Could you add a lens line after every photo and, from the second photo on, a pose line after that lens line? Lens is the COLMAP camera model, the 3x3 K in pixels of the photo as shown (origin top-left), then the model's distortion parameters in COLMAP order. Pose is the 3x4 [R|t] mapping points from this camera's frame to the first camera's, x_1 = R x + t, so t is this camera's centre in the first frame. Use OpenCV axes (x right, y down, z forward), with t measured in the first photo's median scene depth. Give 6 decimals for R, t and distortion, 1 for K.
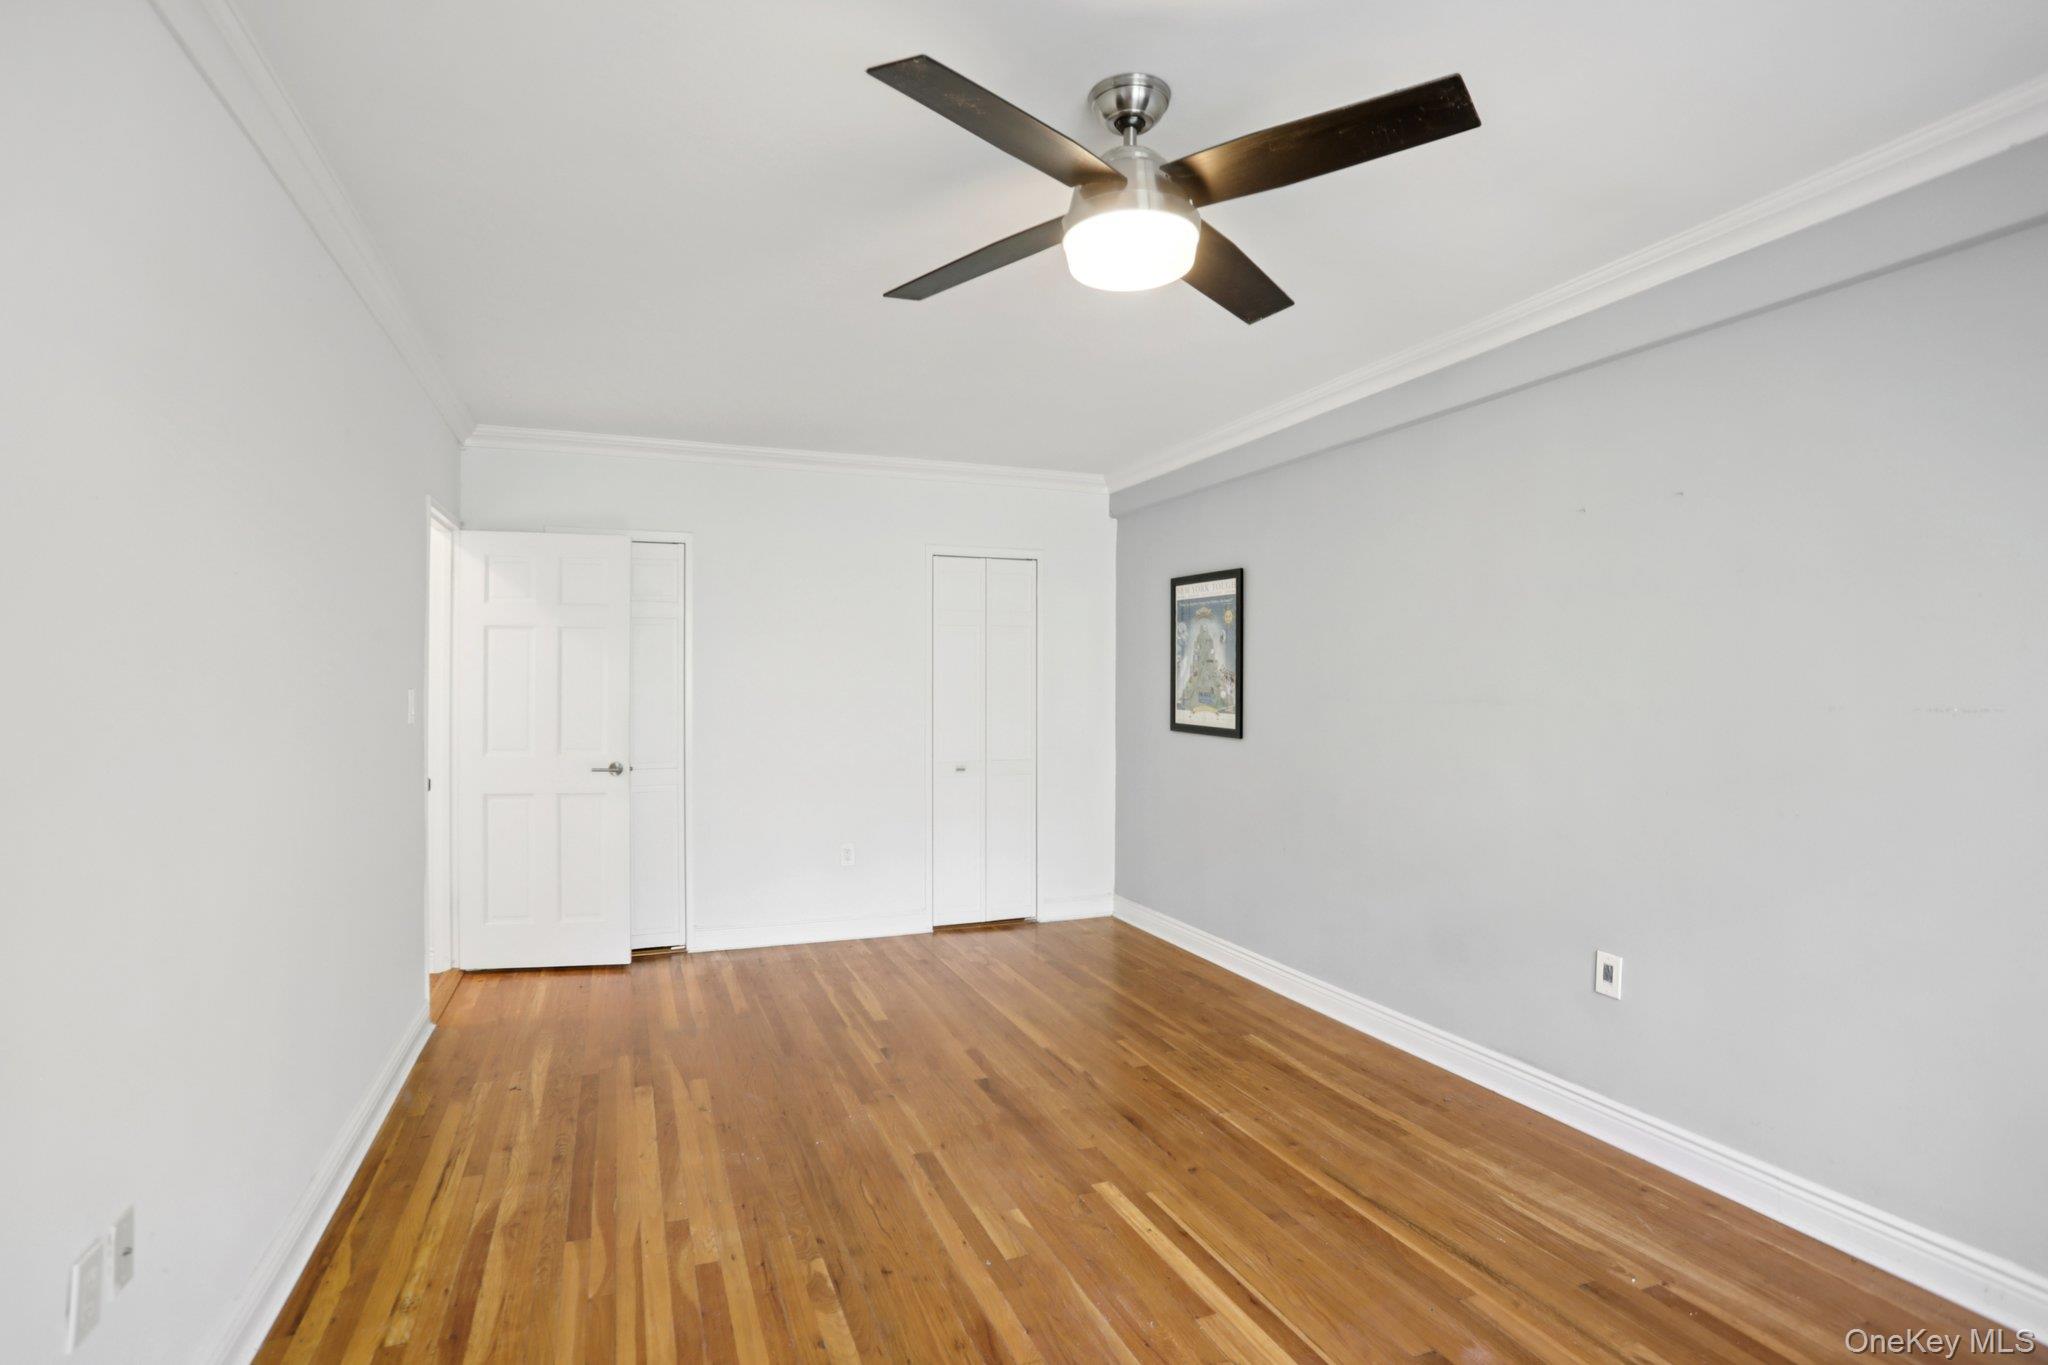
lens RADIAL K [[1003.4, 0, 1022.7], [0, 1003.4, 669.5], [0, 0, 1]] dist [-0.070684, 0.026536]
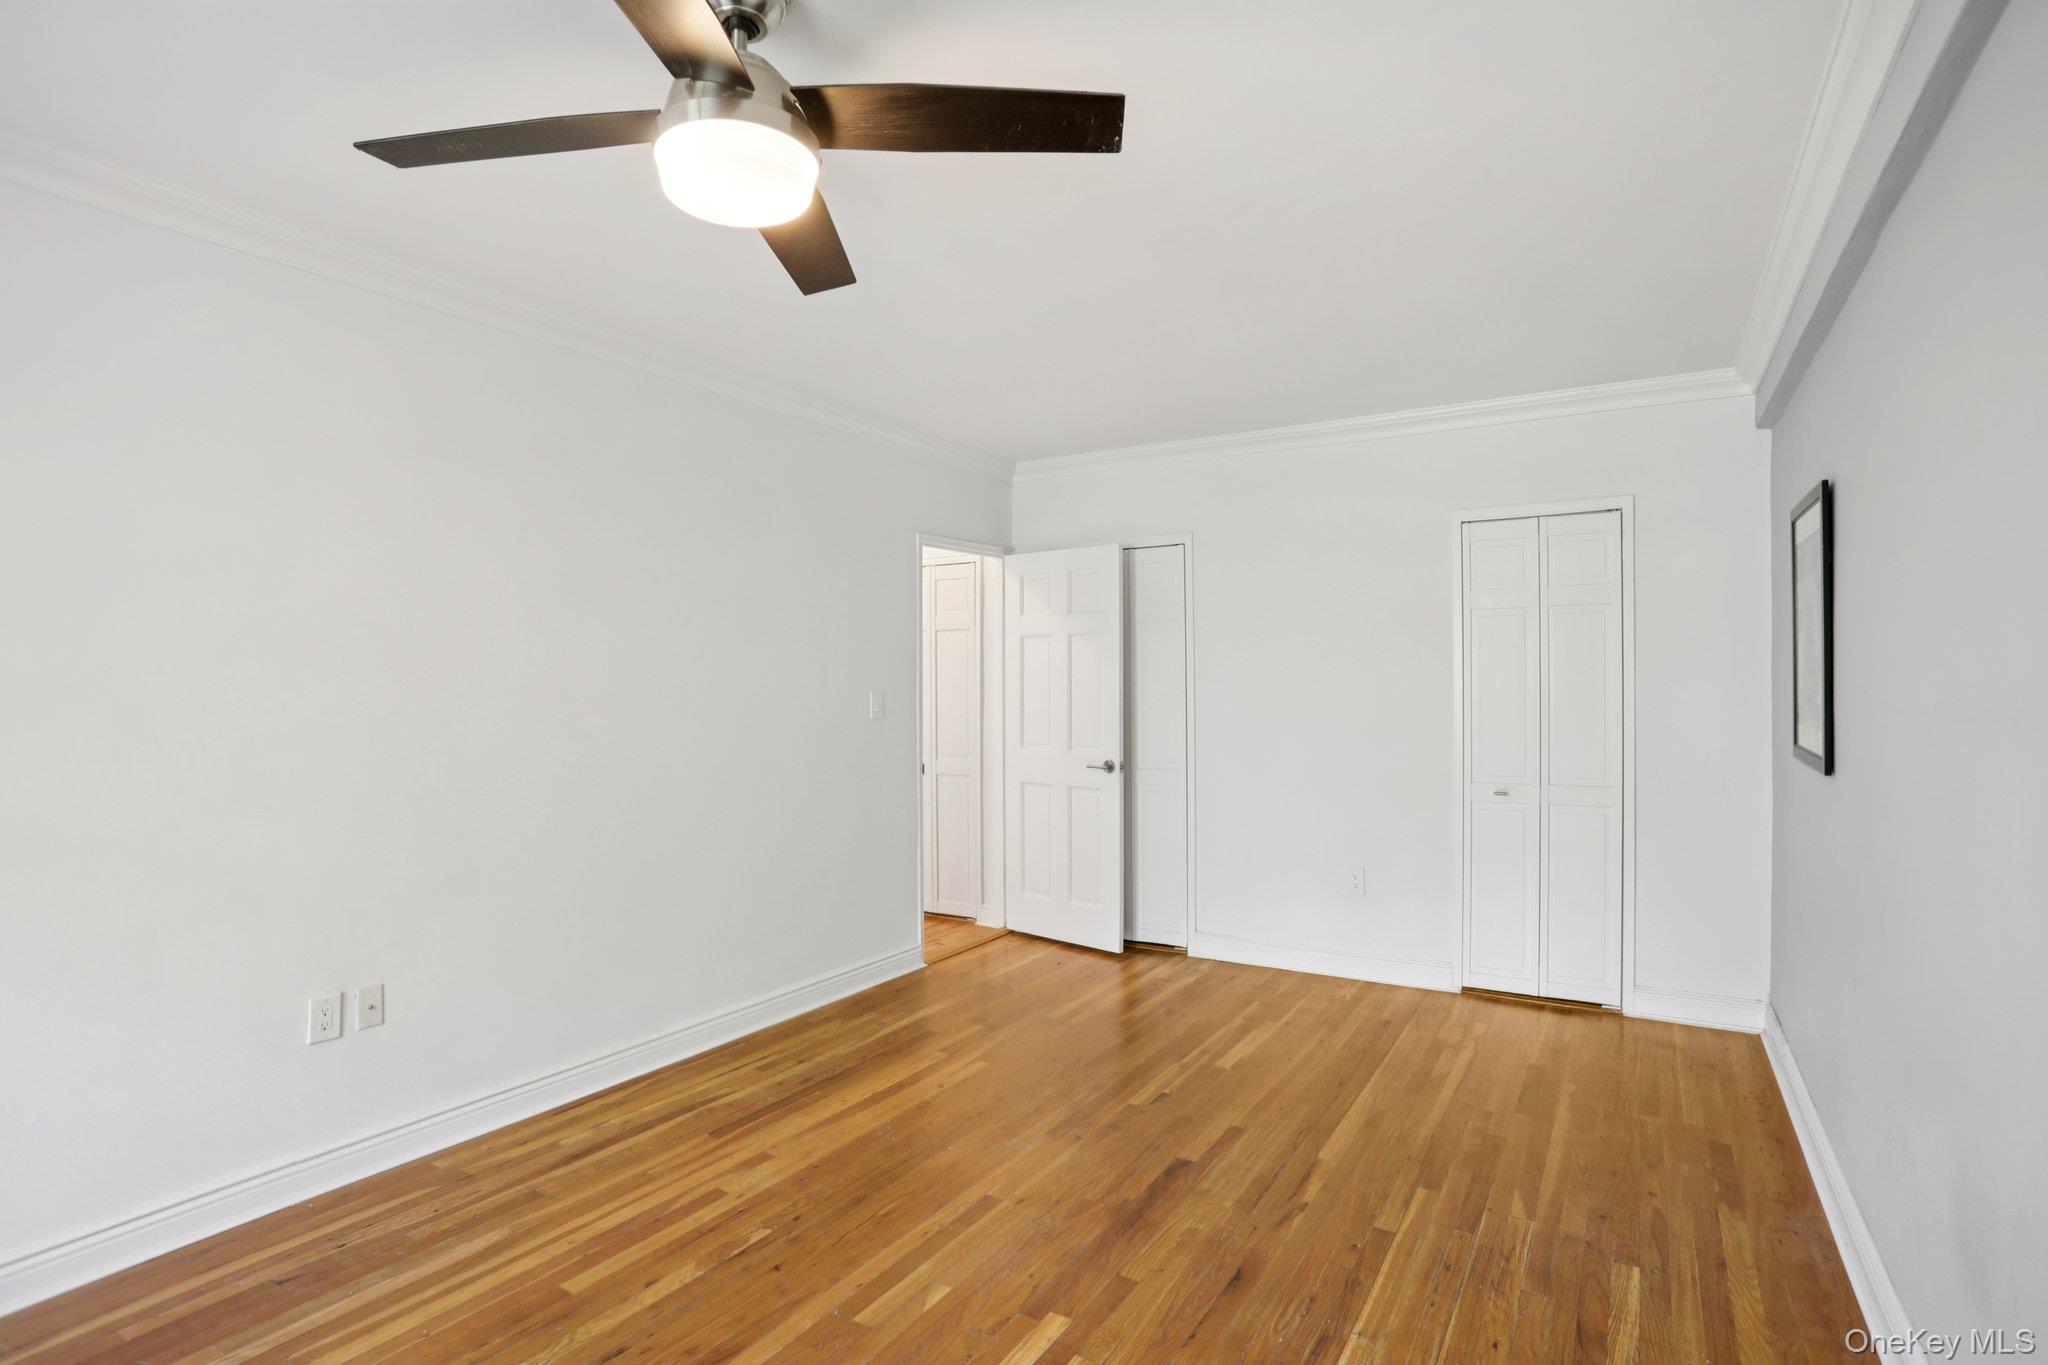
lens RADIAL K [[1003.4, 0, 1024.2], [0, 1003.4, 676.6], [0, 0, 1]] dist [-0.070684, 0.026536]
pose [[0.586158, -0.012929, -0.810093, 0.570091], [0.018311, 0.999829, -0.002708, 0.008047], [0.809989, -0.013247, 0.586295, 0.424150]]
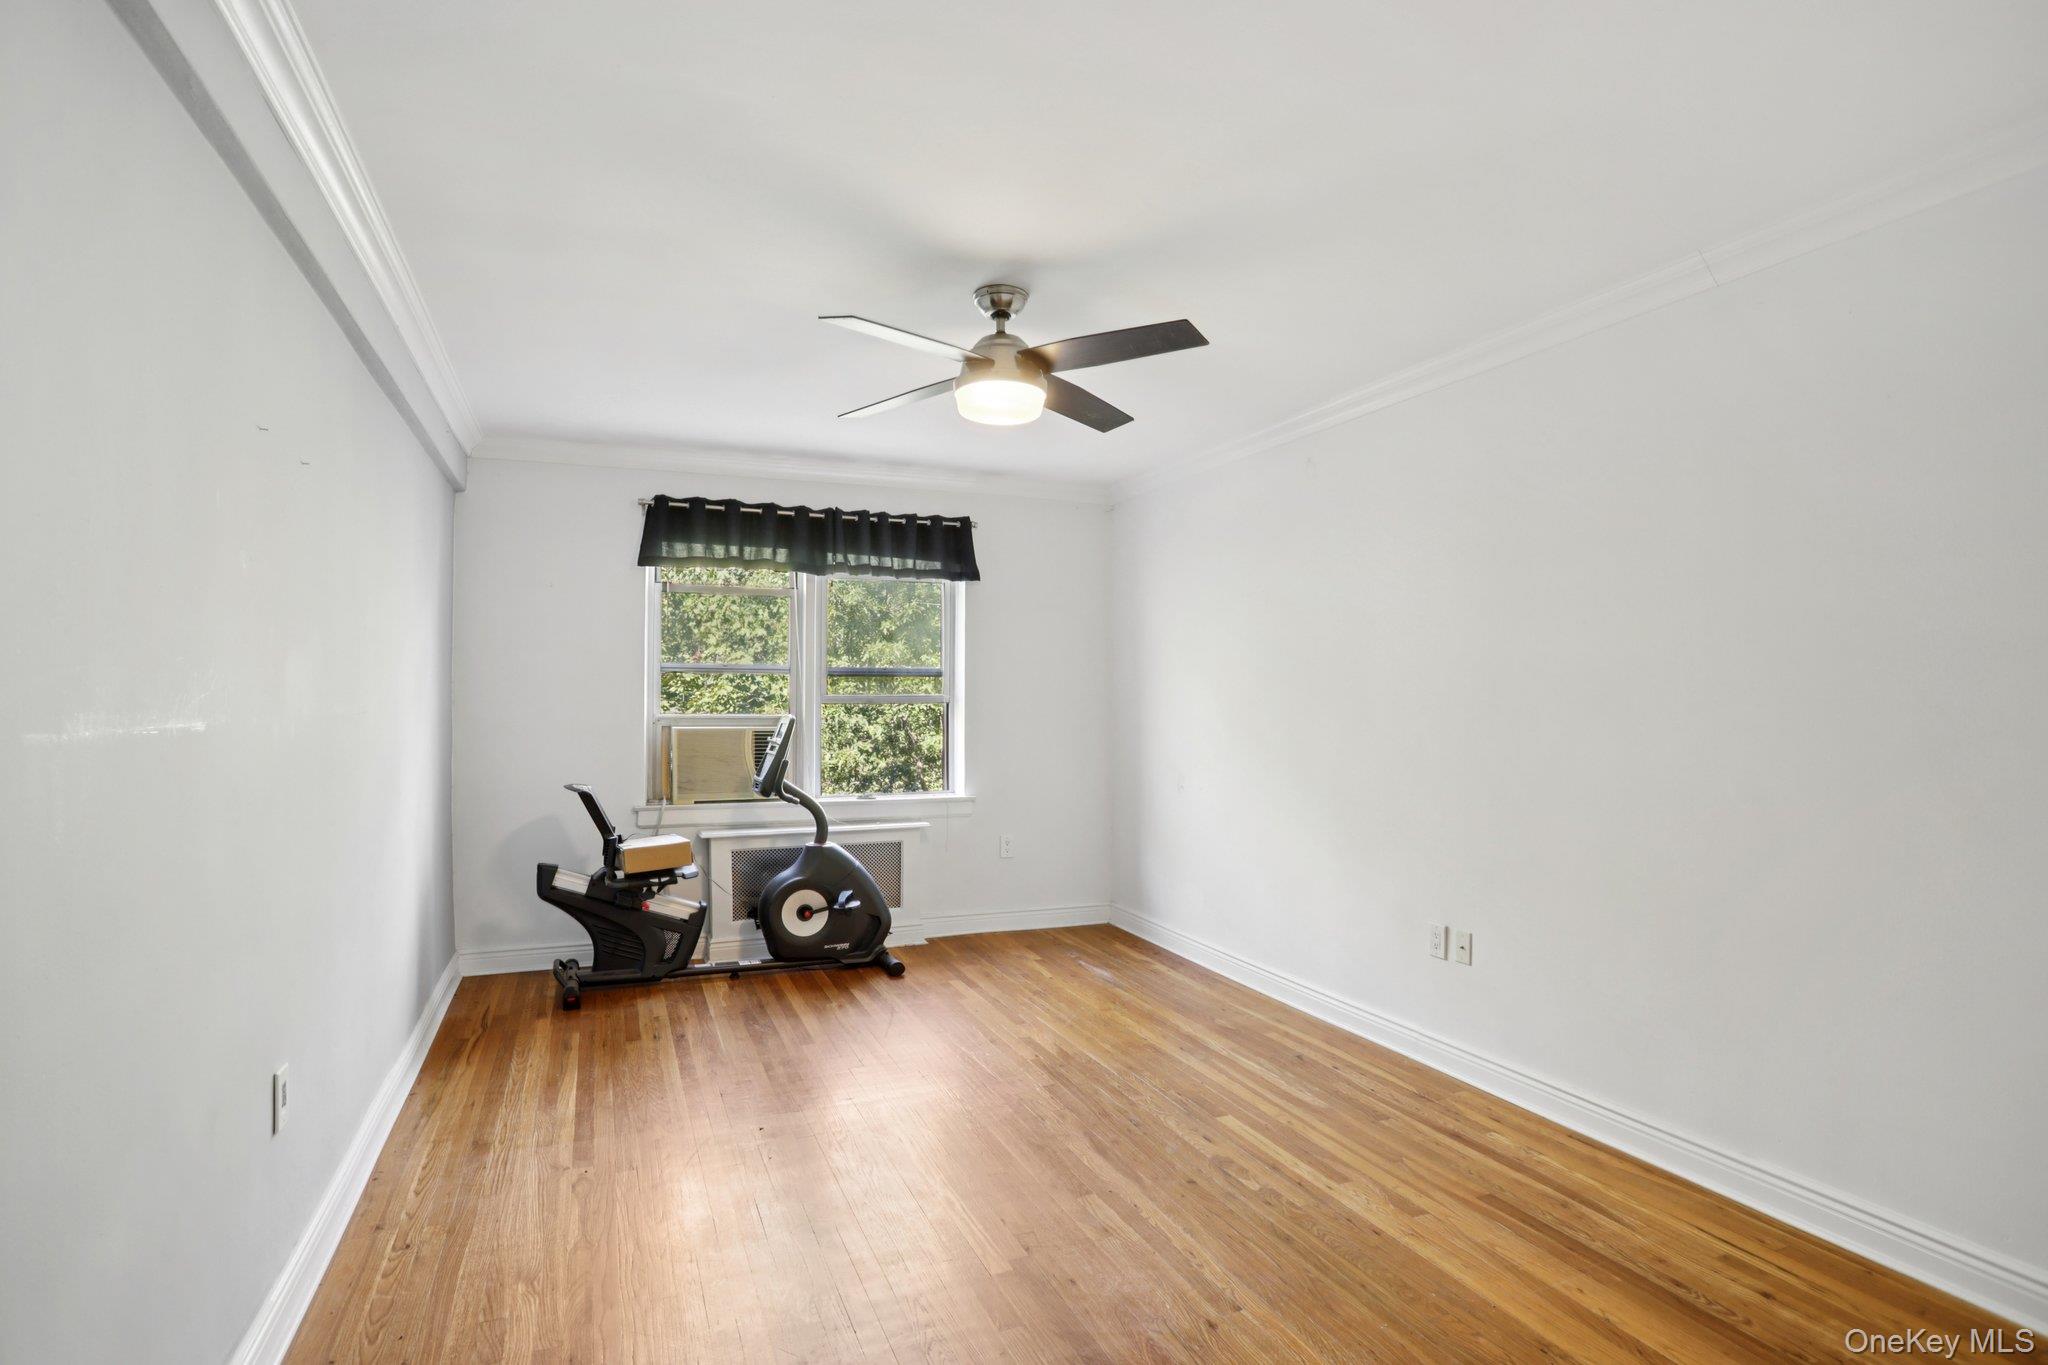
lens RADIAL K [[1003.4, 0, 1001.0], [0, 1003.4, 688.1], [0, 0, 1]] dist [-0.070684, 0.026536]
pose [[-0.999994, -0.001943, 0.003027, 0.062309], [-0.002025, 0.999625, -0.027301, 0.030615], [-0.002972, -0.027307, -0.999623, 1.512706]]
